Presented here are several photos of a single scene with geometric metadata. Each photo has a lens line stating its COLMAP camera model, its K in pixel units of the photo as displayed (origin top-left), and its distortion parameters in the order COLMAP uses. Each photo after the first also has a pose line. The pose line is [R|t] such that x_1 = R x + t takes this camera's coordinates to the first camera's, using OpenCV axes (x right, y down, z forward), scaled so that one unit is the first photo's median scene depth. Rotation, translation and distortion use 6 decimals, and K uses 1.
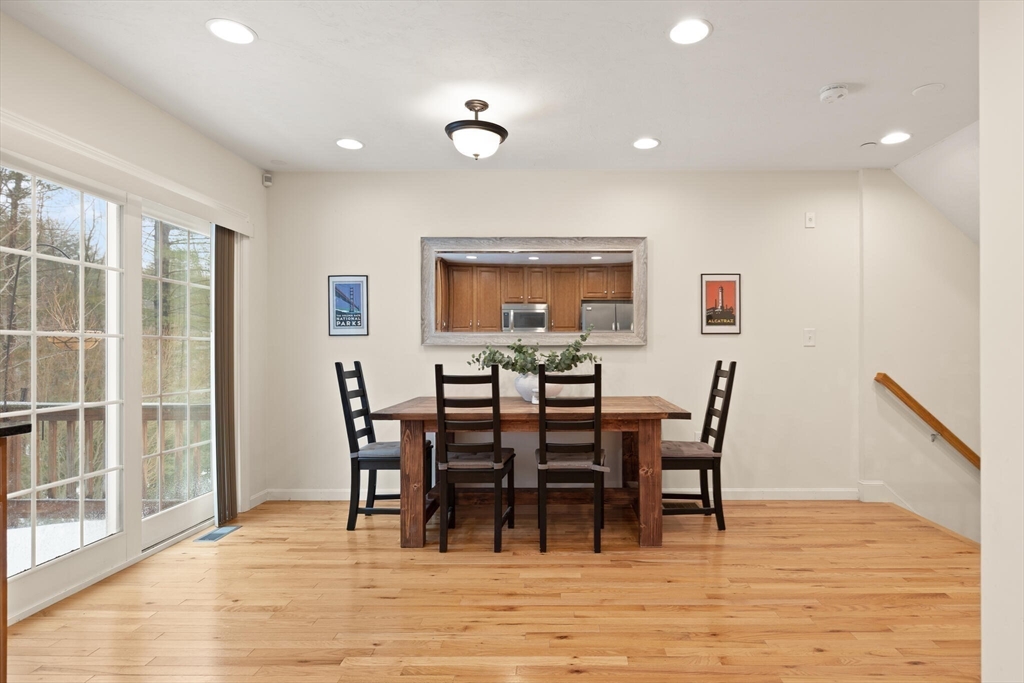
lens RADIAL K [[557.6, 0, 529.4], [0, 557.6, 353.1], [0, 0, 1]] dist [0.010471, -0.002884]
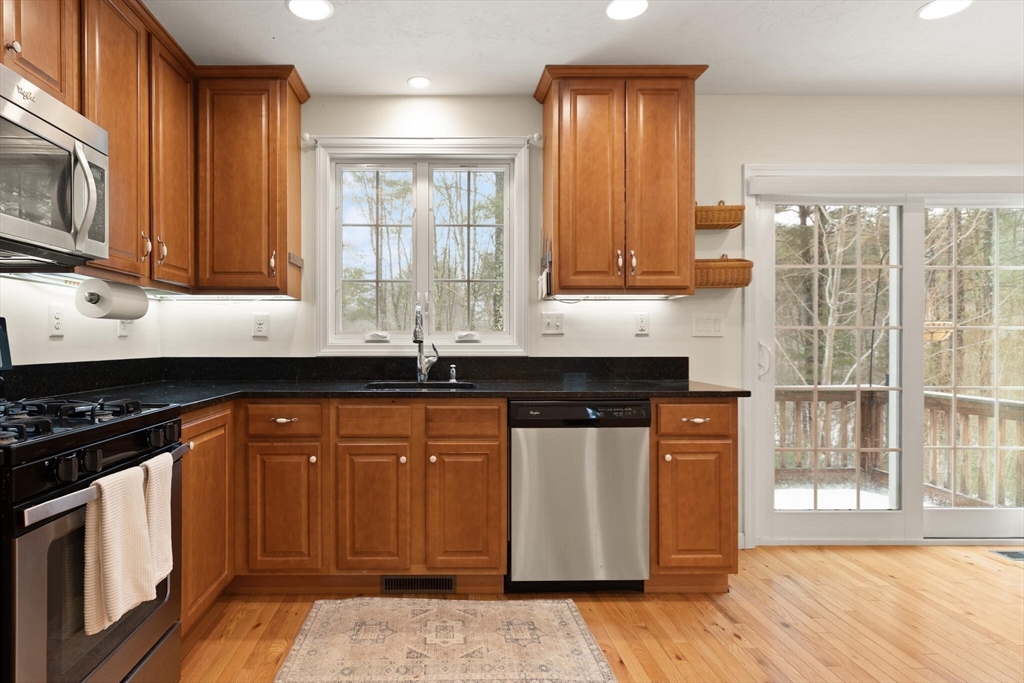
lens RADIAL K [[580.6, 0, 427.4], [0, 580.6, 346.9], [0, 0, 1]] dist [-0.003905, 0.004543]
pose [[-0.008540, 0.006987, -0.999939, 0.351463], [-0.006244, 0.999956, 0.007041, 0.004348], [0.999944, 0.006304, -0.008496, 0.096833]]
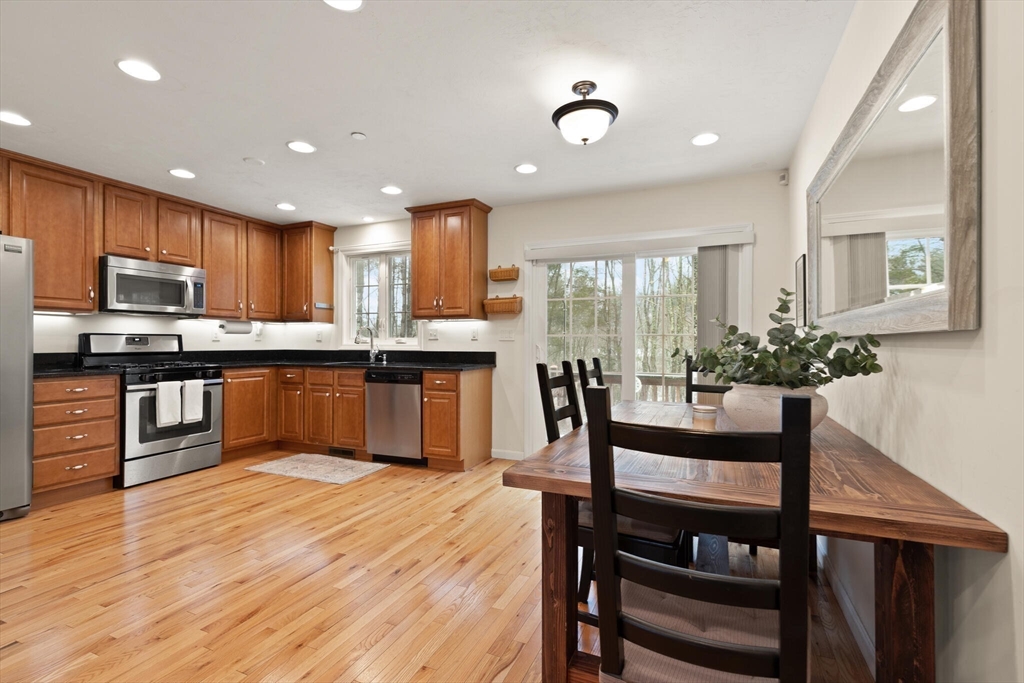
lens RADIAL K [[468.1, 0, 515.6], [0, 468.1, 342.3], [0, 0, 1]] dist [0.005654, -0.000402]
pose [[-0.403507, -0.002964, -0.914972, 0.673081], [-0.009453, 0.999955, 0.000930, -0.006303], [0.914928, 0.009024, -0.403516, 1.221155]]
